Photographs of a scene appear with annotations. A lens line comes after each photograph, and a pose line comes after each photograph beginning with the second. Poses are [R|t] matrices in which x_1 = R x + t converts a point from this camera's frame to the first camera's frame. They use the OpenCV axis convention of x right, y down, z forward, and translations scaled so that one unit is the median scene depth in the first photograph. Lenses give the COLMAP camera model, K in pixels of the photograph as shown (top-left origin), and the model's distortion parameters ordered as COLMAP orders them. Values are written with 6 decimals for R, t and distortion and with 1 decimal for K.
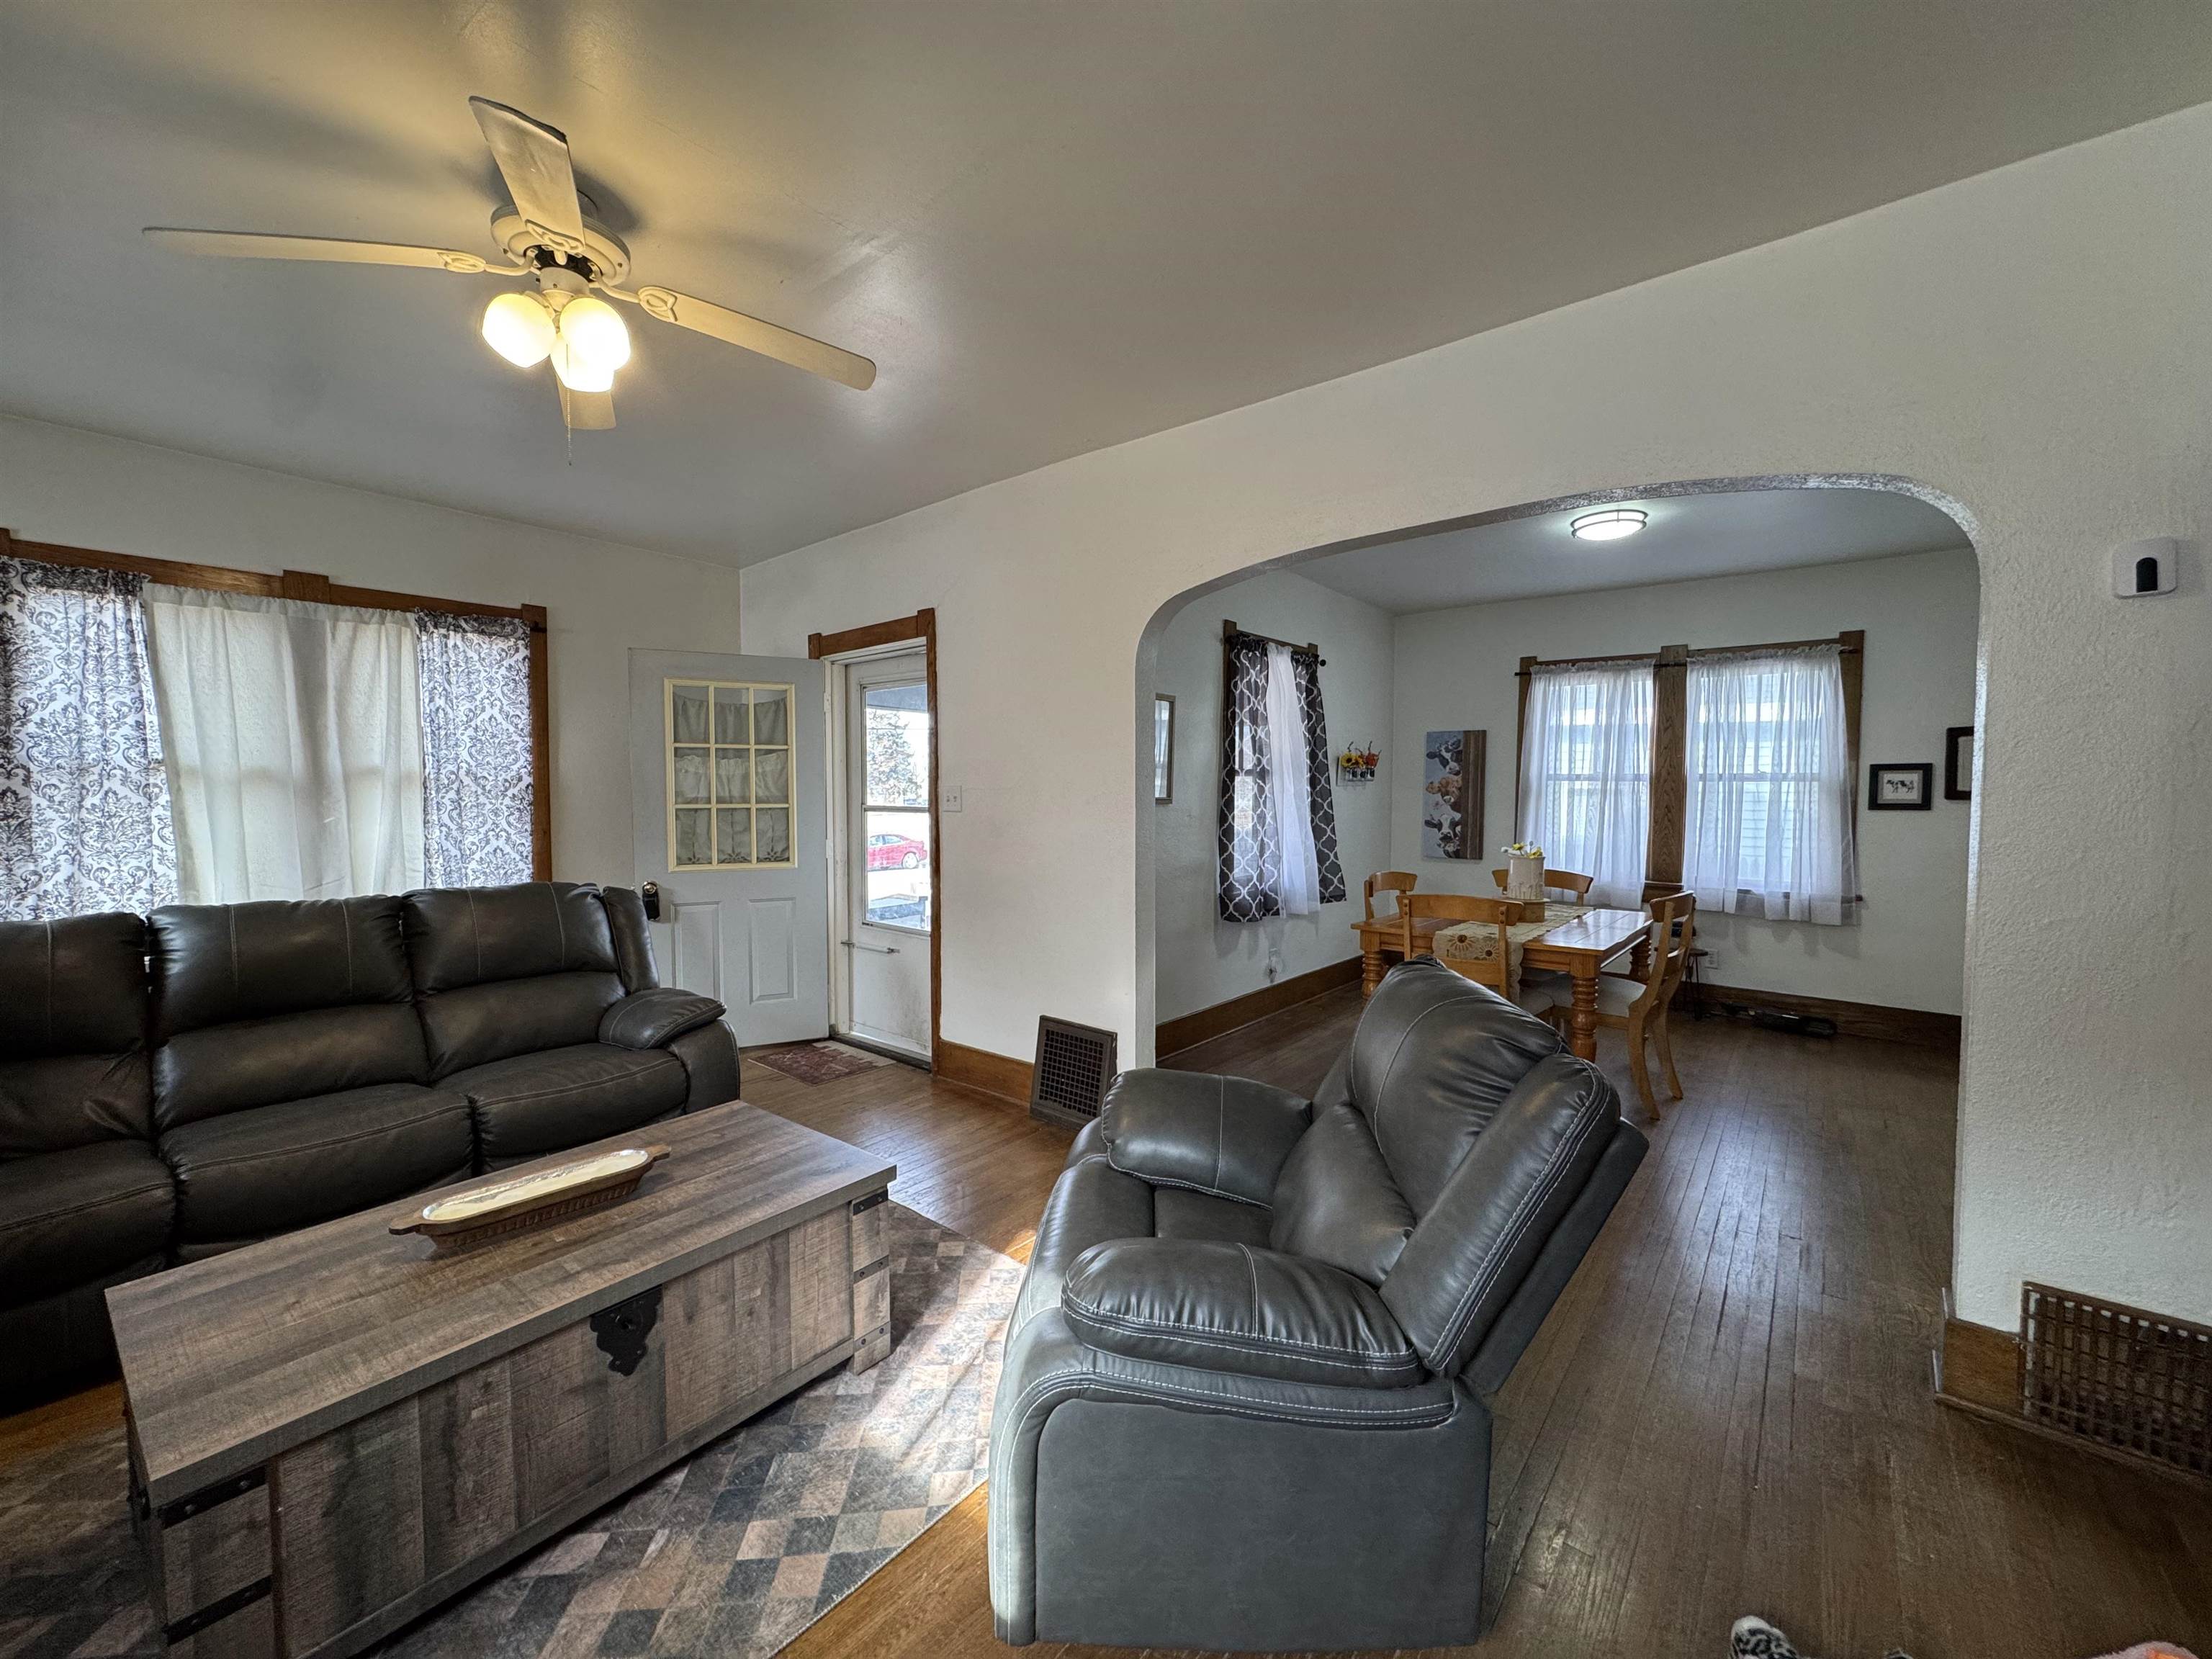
lens RADIAL K [[880.2, 0, 1114.4], [0, 880.2, 827.2], [0, 0, 1]] dist [-0.001571, 0.000913]
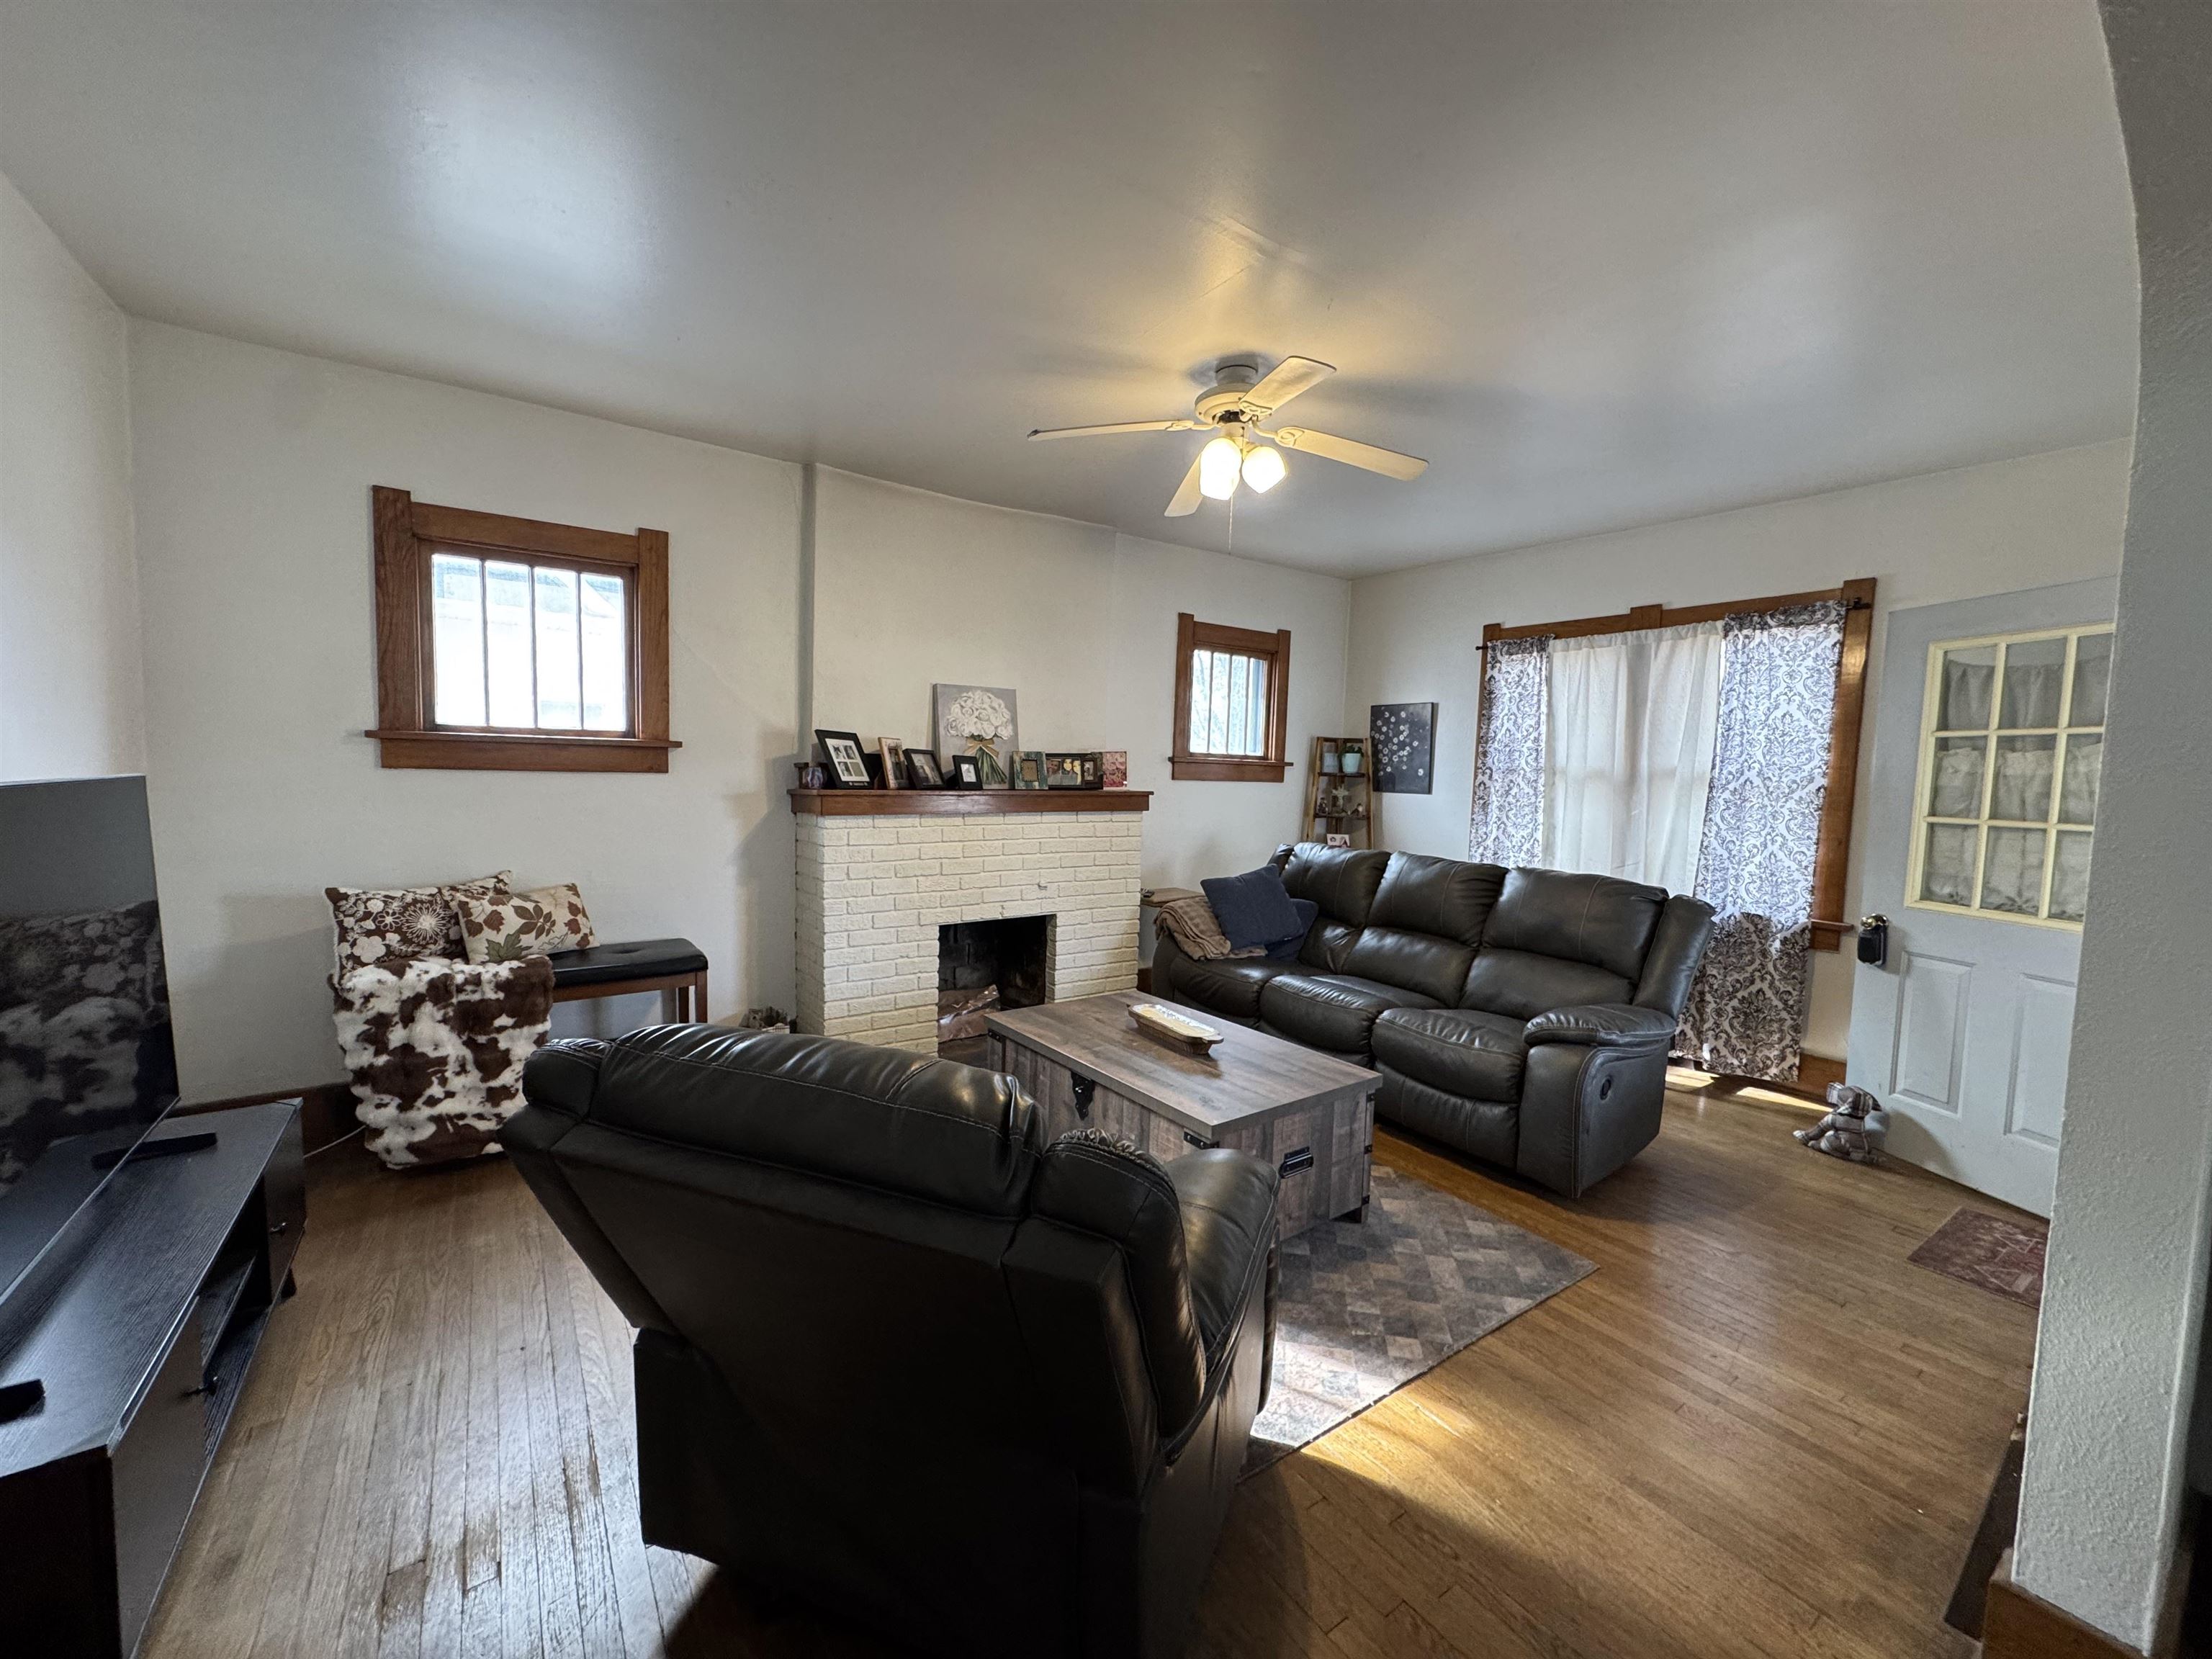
lens RADIAL K [[880.2, 0, 1104.2], [0, 880.2, 836.9], [0, 0, 1]] dist [-0.001571, 0.000913]
pose [[-0.272831, 0.064320, -0.959910, 0.332109], [-0.071902, 0.993609, 0.087014, -0.020494], [0.959371, 0.092760, -0.266462, 0.471995]]
